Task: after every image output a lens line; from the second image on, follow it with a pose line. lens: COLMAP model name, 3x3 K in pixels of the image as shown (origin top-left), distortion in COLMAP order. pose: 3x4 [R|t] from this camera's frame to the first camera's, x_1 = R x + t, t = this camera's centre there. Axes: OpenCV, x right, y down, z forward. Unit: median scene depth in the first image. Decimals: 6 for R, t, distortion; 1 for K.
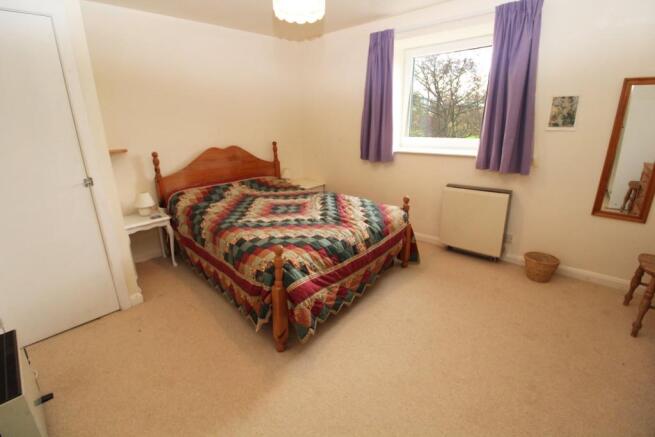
lens RADIAL K [[300.4, 0, 327.5], [0, 300.4, 206.6], [0, 0, 1]] dist [-0.000087, -0.000027]
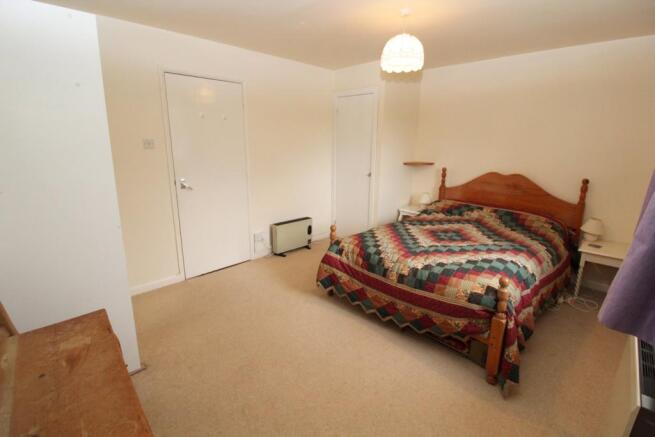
lens RADIAL K [[297.0, 0, 327.5], [0, 297.0, 218.5], [0, 0, 1]] dist [-0.000425, -0.000076]
pose [[-0.049412, 0.280692, -0.958525, 0.855811], [-0.292030, 0.913699, 0.282619, -0.216996], [0.955132, 0.293883, 0.036823, 0.579853]]
